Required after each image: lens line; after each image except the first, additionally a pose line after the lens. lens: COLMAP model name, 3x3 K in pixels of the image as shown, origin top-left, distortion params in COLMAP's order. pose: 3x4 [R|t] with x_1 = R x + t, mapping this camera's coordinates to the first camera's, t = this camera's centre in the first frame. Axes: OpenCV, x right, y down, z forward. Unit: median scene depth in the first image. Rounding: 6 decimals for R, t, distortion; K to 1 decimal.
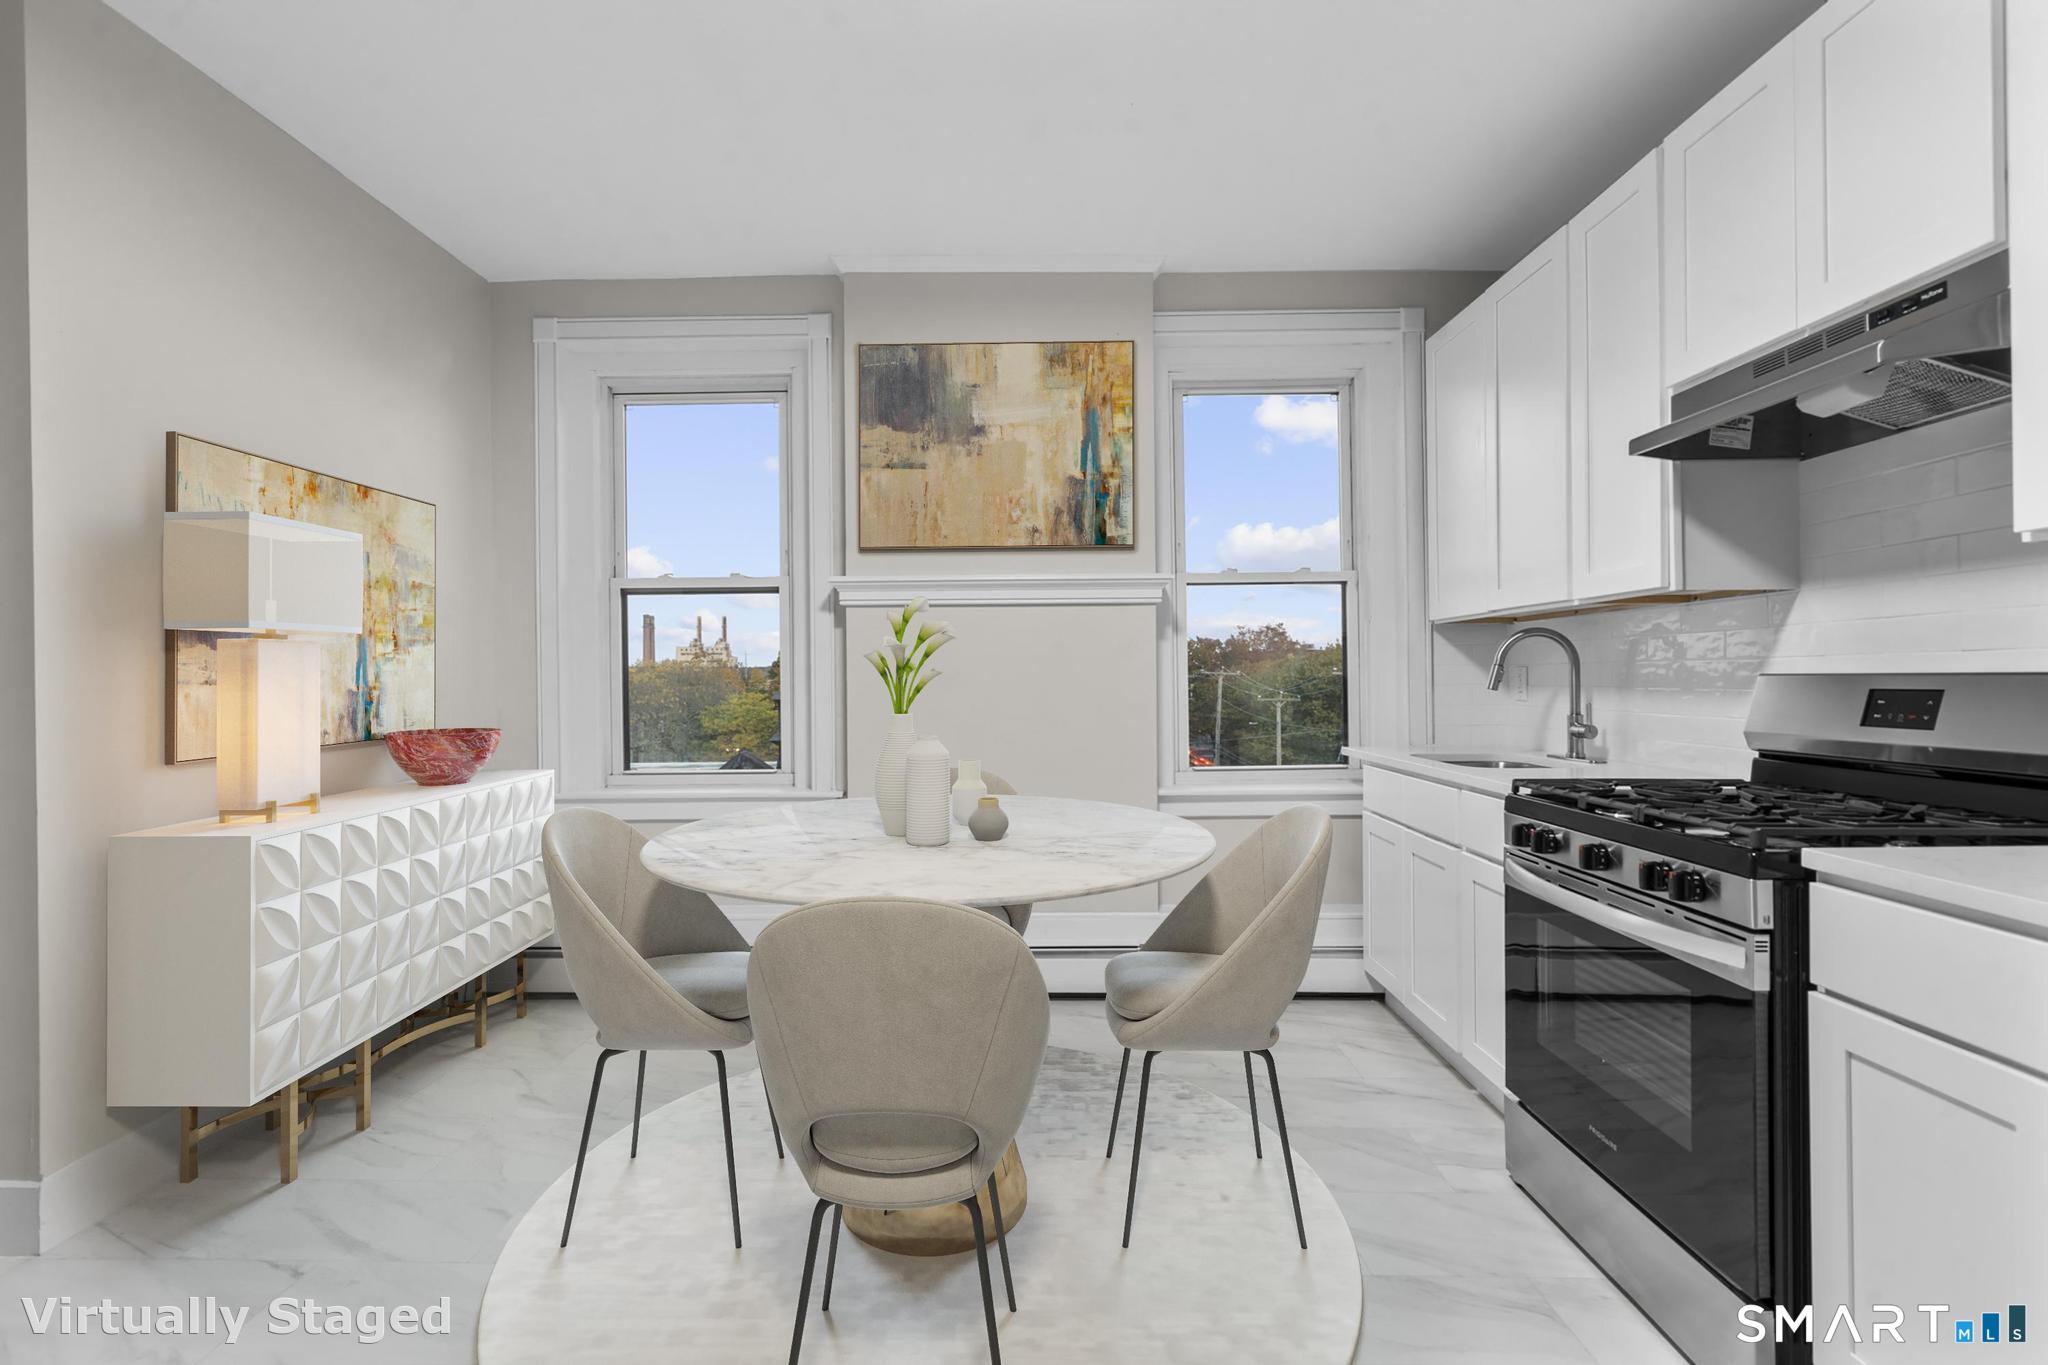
lens RADIAL K [[1003.0, 0, 1024.0], [0, 1003.0, 682.5], [0, 0, 1]] dist [-0.000486, 0.000022]
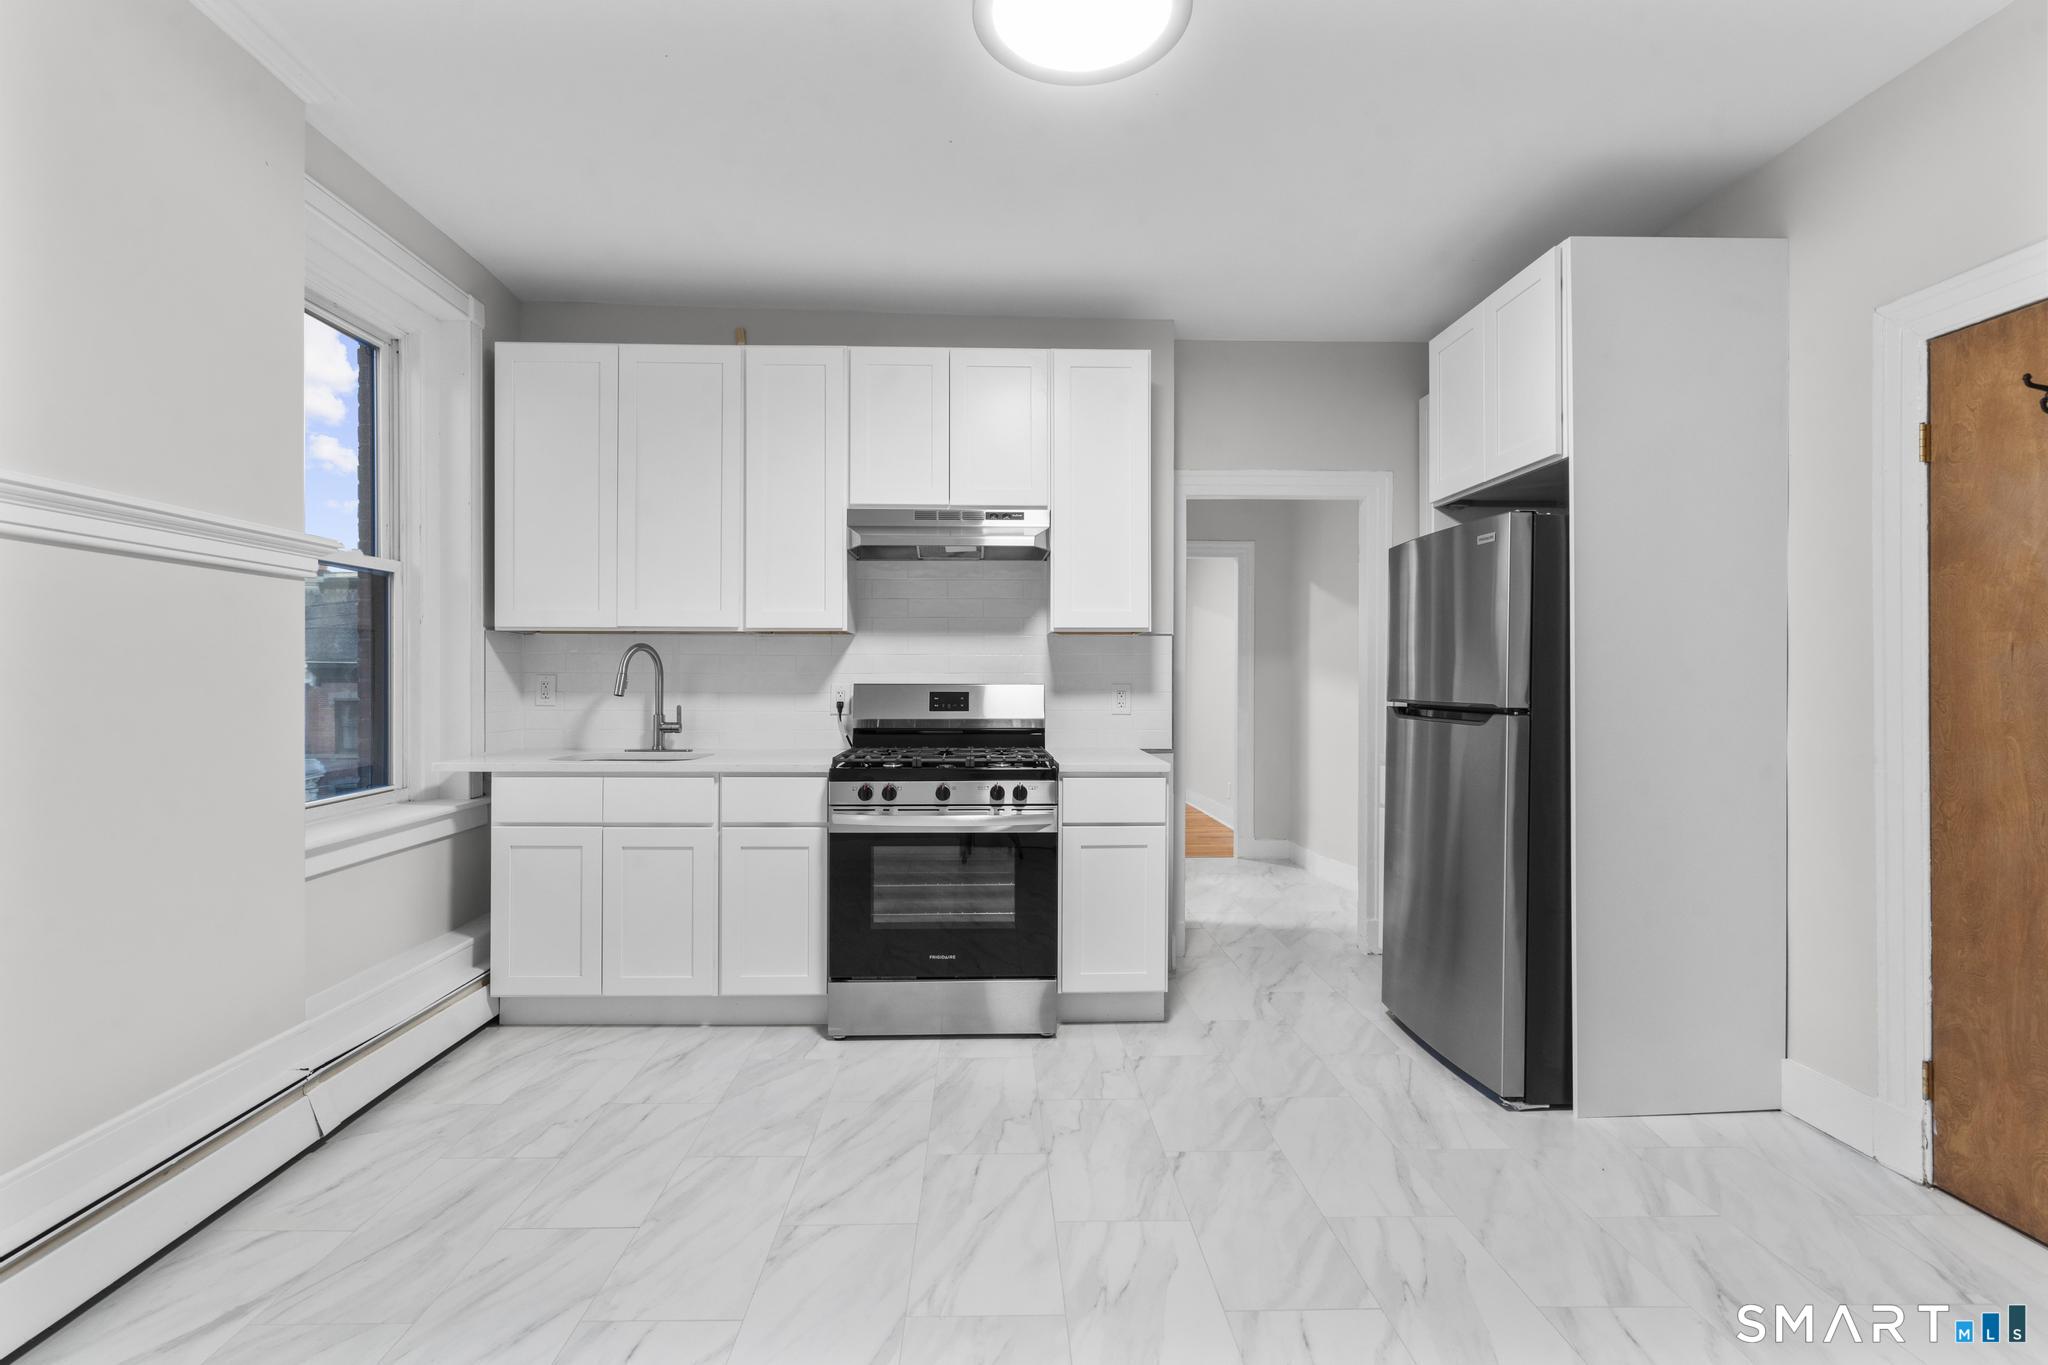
lens RADIAL K [[957.5, 0, 1024.0], [0, 957.5, 682.5], [0, 0, 1]] dist [0.013770, 0.000042]
pose [[-0.119555, 0.007528, 0.992799, -0.746896], [0.001797, 0.999971, -0.007366, 0.001214], [-0.992826, 0.000904, -0.119565, 0.745094]]
